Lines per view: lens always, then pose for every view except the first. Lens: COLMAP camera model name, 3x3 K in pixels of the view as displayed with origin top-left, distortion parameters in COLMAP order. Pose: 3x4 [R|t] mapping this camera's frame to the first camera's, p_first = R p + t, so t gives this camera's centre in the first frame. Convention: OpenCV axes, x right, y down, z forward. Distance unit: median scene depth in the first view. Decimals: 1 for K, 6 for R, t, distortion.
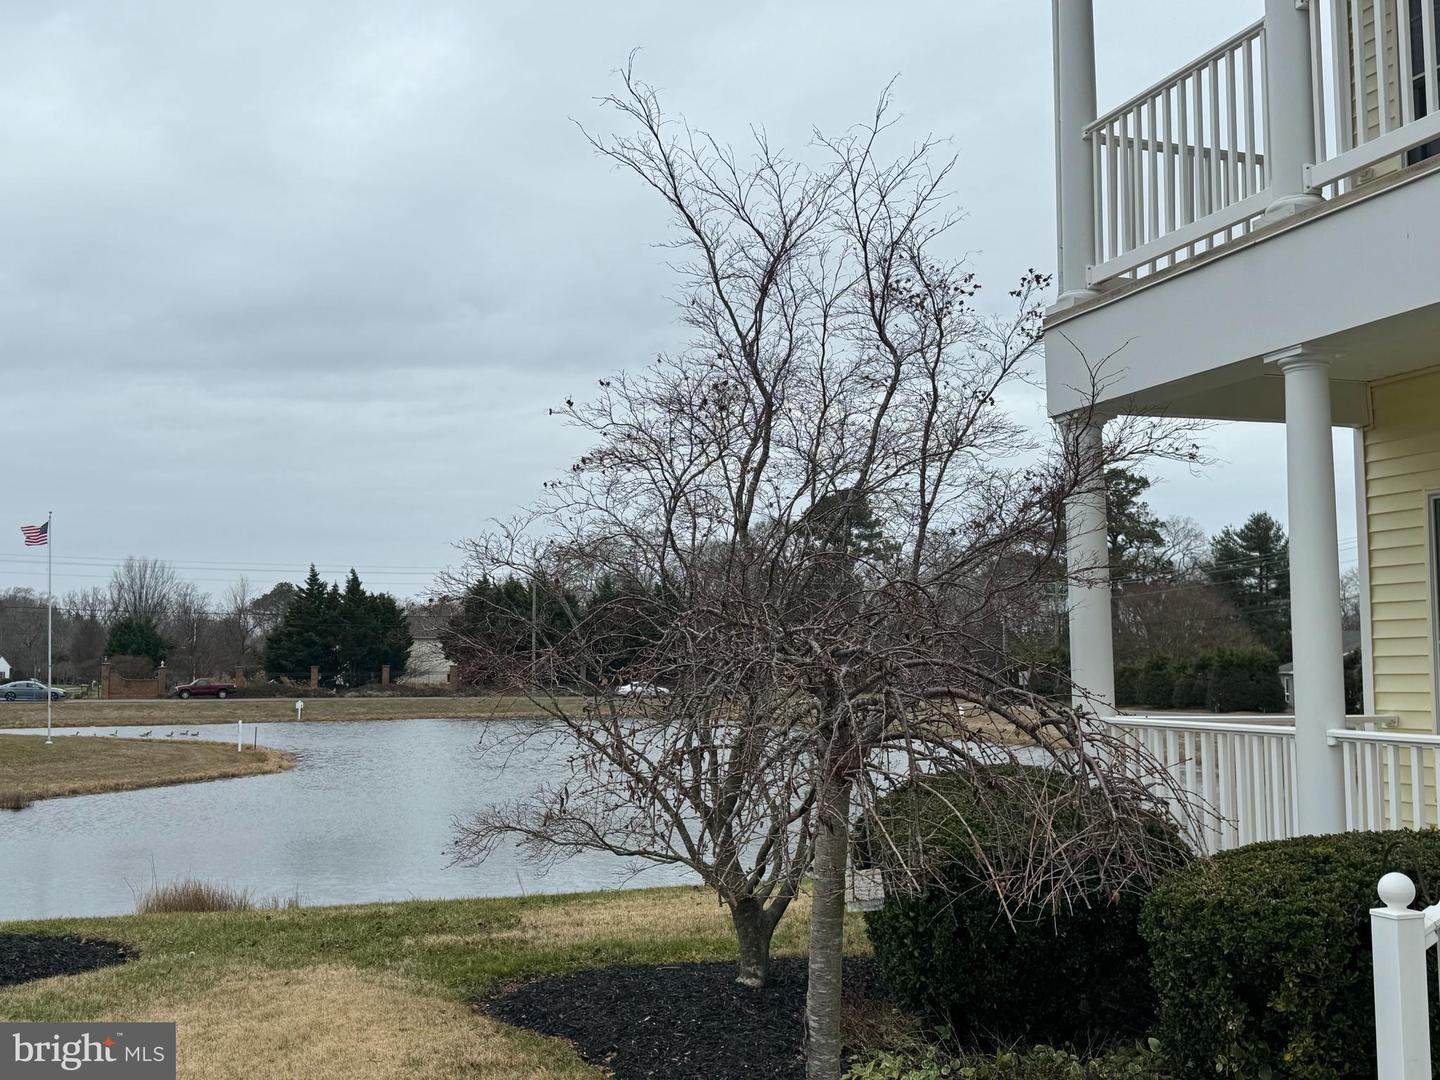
lens RADIAL K [[1525.5, 0, 720.0], [0, 1525.5, 540.0], [0, 0, 1]] dist [0.090899, -0.028901]
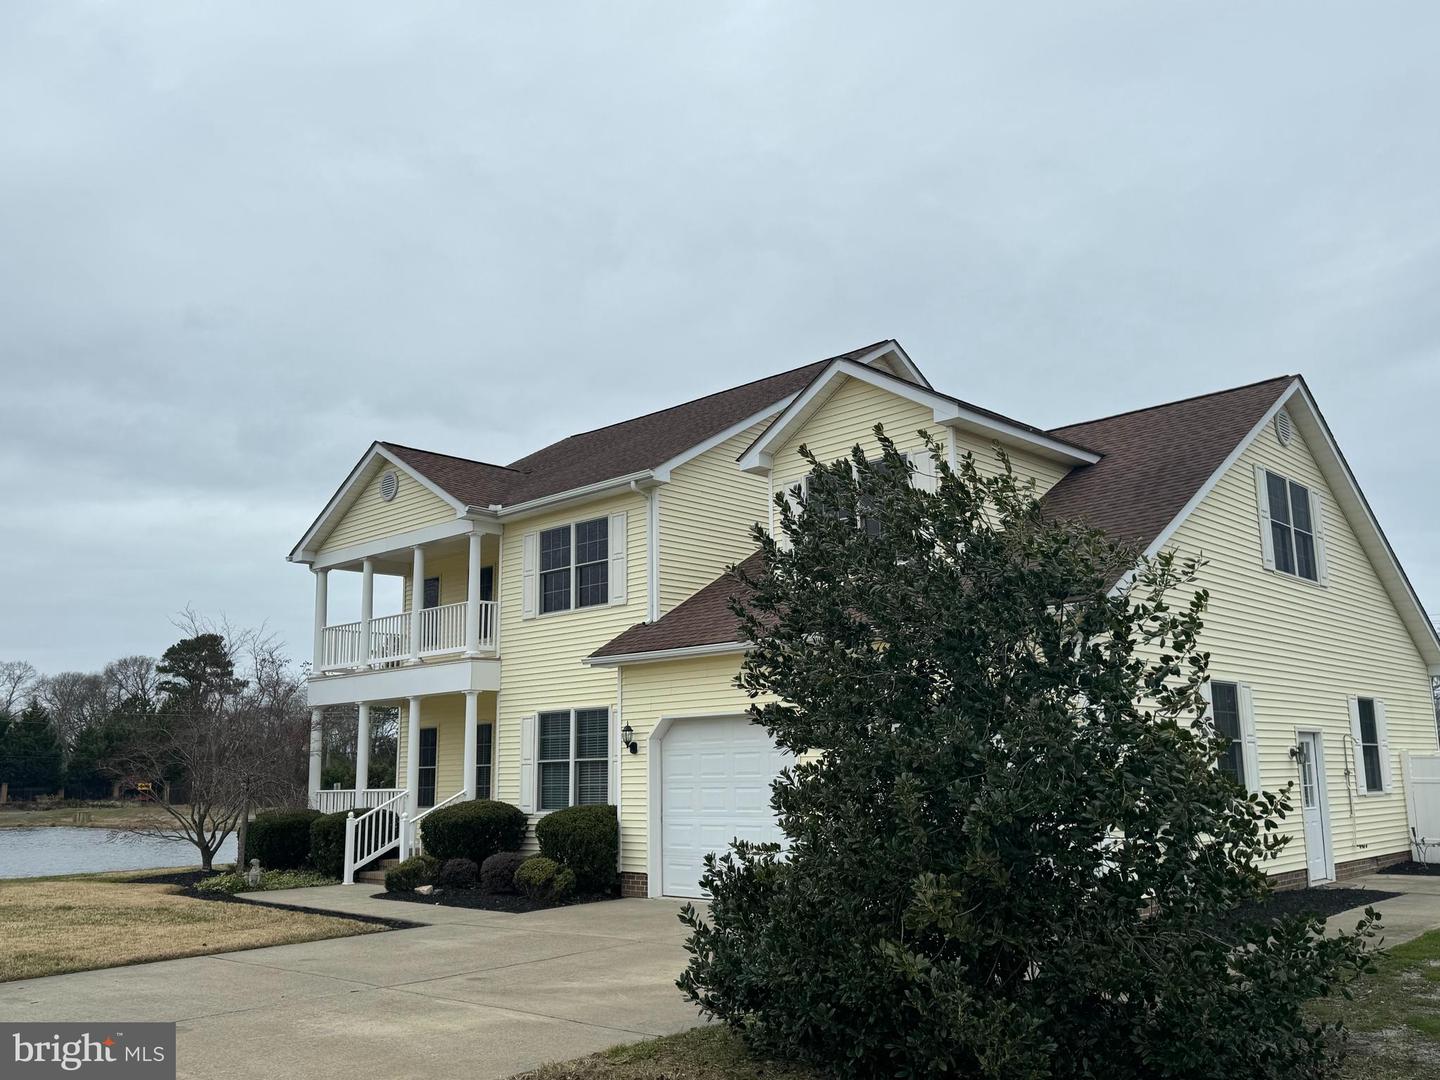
lens RADIAL K [[1218.6, 0, 720.0], [0, 1218.6, 540.0], [0, 0, 1]] dist [0.167171, -0.304469]
pose [[0.886760, 0.075263, 0.456062, -0.015934], [-0.025626, 0.993142, -0.114070, -0.009045], [-0.461519, 0.089466, 0.882607, -0.115107]]
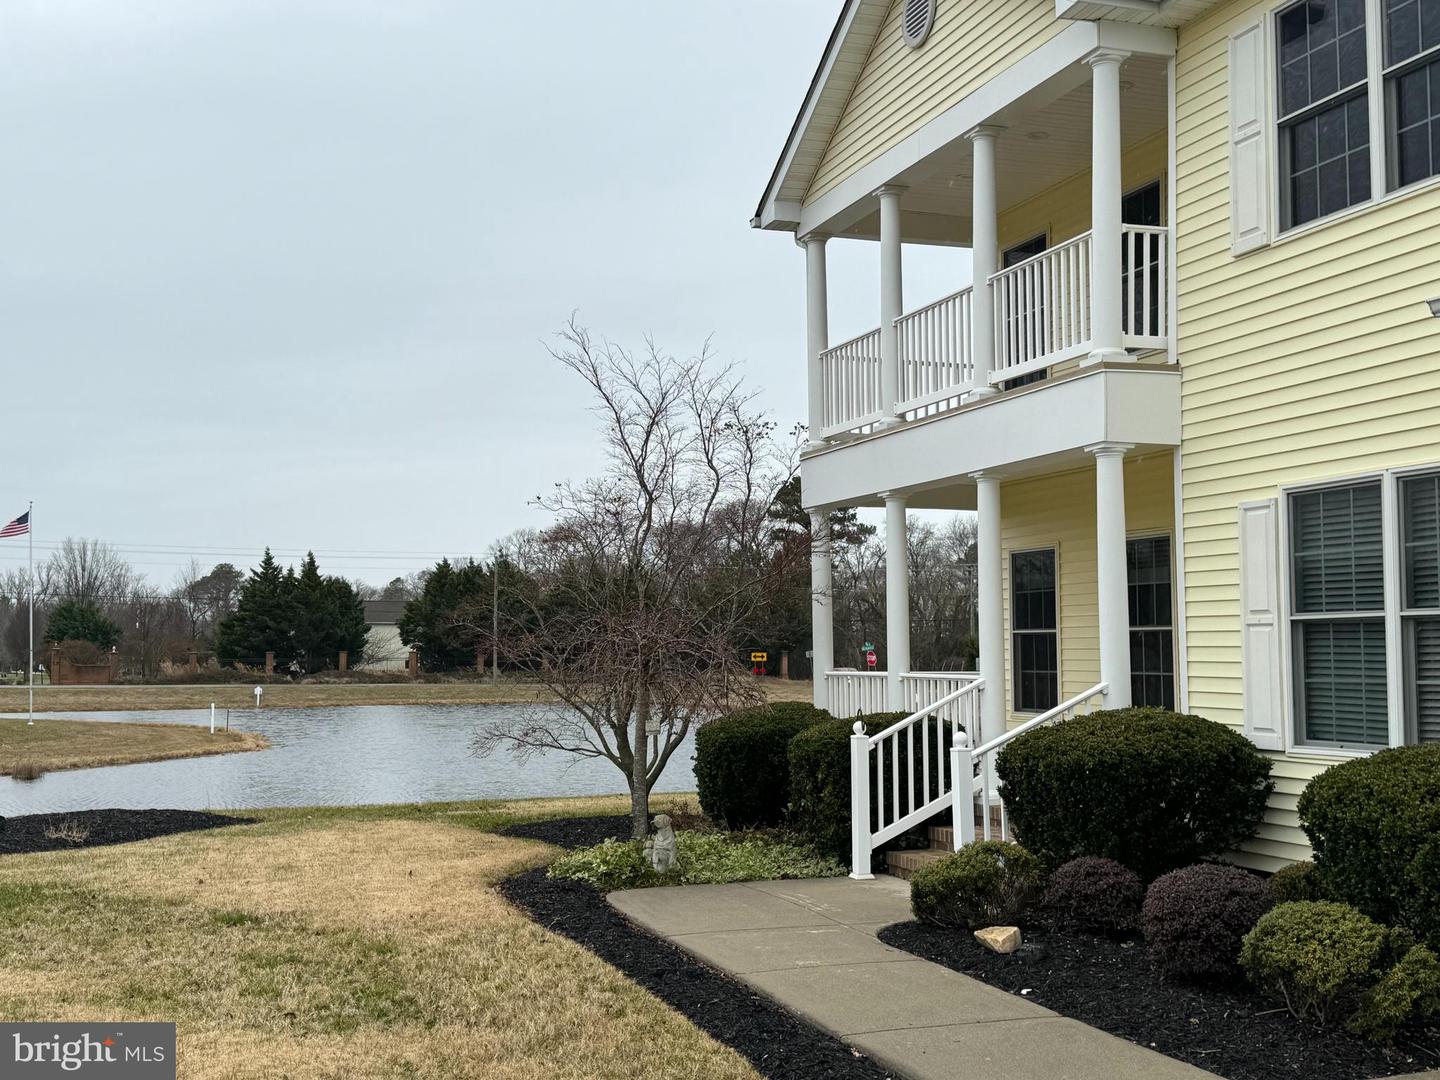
lens RADIAL K [[1633.8, 0, 720.0], [0, 1633.8, 540.0], [0, 0, 1]] dist [0.155974, -0.313807]
pose [[0.999863, 0.003073, 0.016278, 0.004784], [-0.003288, 0.999908, 0.013167, -0.003820], [-0.016236, -0.013219, 0.999781, -0.053230]]
